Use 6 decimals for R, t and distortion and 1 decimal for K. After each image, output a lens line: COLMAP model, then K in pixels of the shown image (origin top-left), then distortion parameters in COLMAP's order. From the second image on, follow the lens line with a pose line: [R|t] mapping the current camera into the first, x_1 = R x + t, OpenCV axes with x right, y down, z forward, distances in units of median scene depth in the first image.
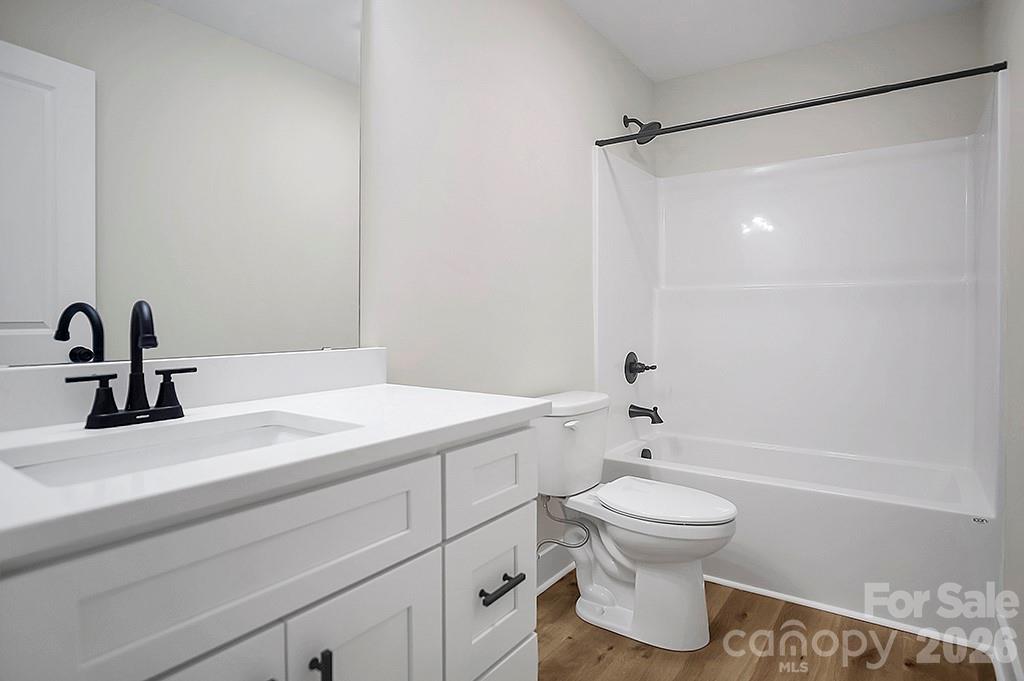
lens RADIAL K [[557.8, 0, 508.9], [0, 557.8, 335.3], [0, 0, 1]] dist [-0.028538, 0.000682]
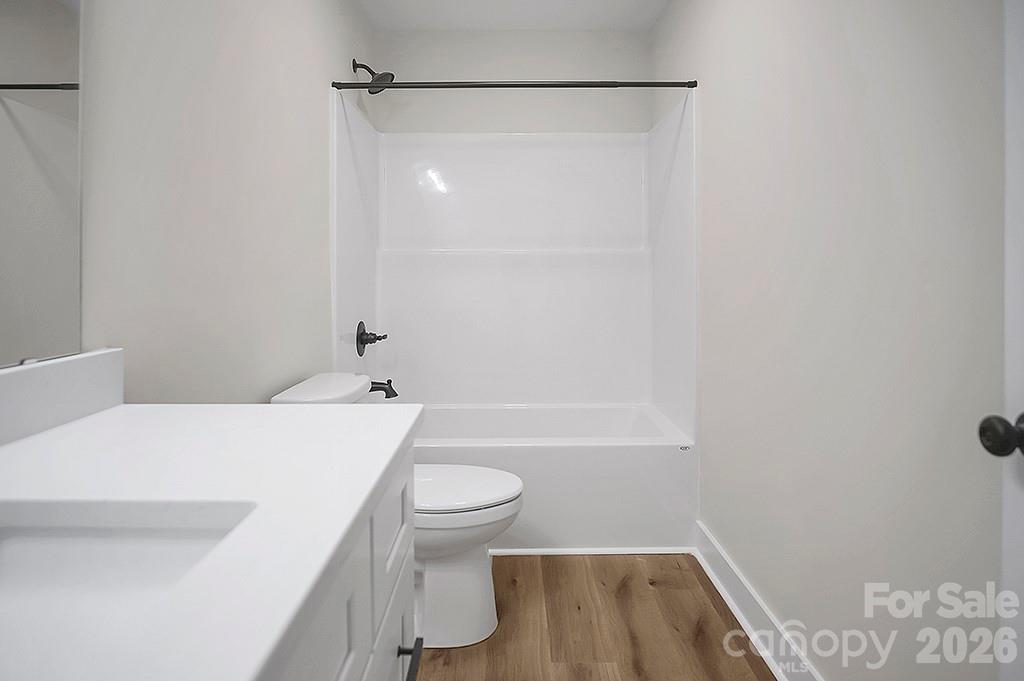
lens RADIAL K [[574.9, 0, 509.0], [0, 574.9, 279.0], [0, 0, 1]] dist [-0.033198, 0.000057]
pose [[0.813848, -0.011542, 0.580963, -0.155865], [0.023068, 0.999656, -0.012456, -0.027147], [-0.580620, 0.023539, 0.813835, 0.130237]]
